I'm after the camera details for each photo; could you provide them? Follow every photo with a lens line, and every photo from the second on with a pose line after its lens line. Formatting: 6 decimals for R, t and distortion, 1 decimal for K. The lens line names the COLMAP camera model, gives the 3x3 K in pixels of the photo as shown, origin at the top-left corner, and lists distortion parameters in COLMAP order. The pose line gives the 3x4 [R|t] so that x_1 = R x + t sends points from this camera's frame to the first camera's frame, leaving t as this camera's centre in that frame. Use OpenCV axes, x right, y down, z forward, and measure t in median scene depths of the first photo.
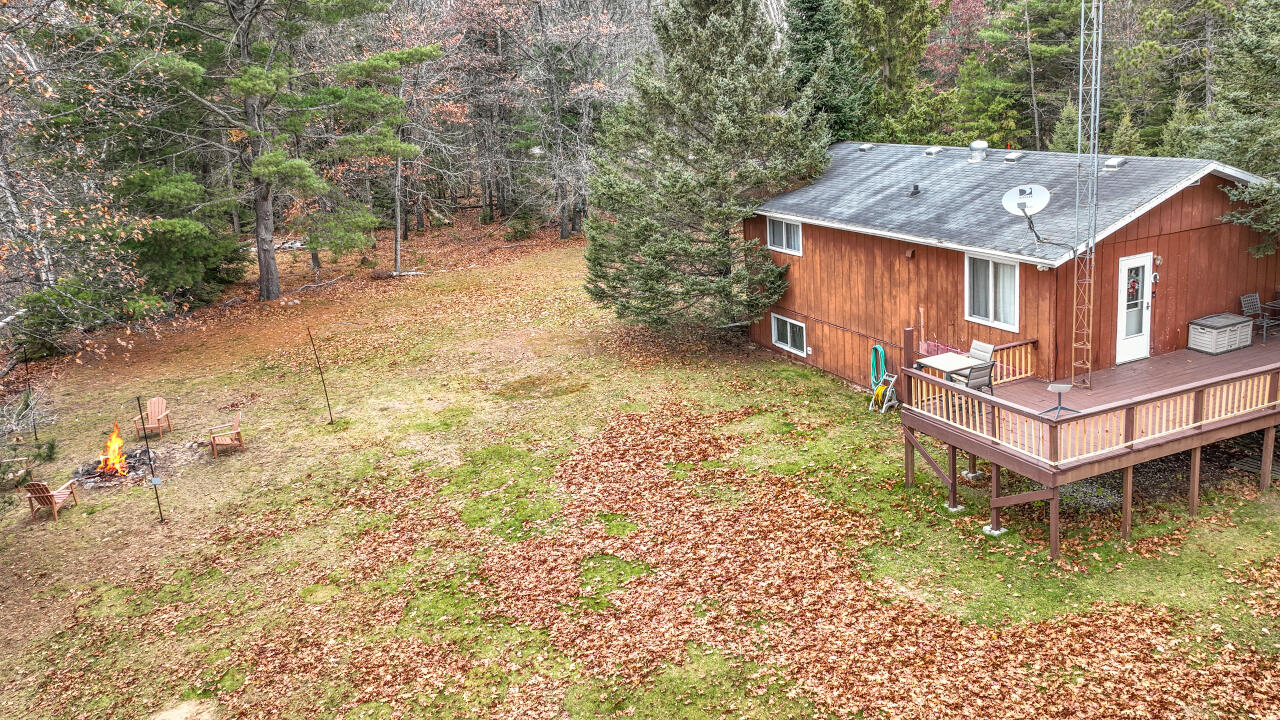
lens RADIAL K [[876.6, 0, 665.6], [0, 876.6, 360.9], [0, 0, 1]] dist [0.007406, 0.001587]
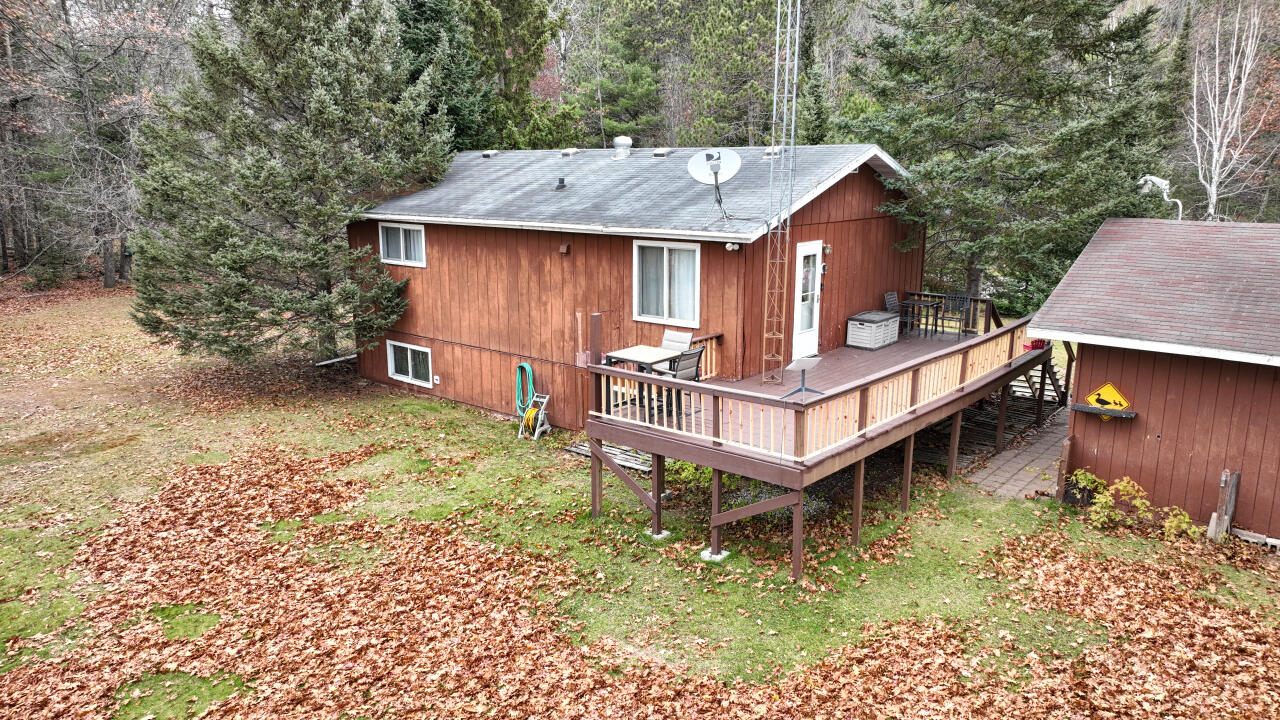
lens RADIAL K [[876.6, 0, 665.6], [0, 876.6, 360.9], [0, 0, 1]] dist [0.007406, 0.001587]
pose [[0.901067, -0.027388, 0.432814, -0.009451], [0.053421, 0.997413, -0.048100, 0.040895], [-0.430377, 0.066463, 0.900199, 0.224464]]
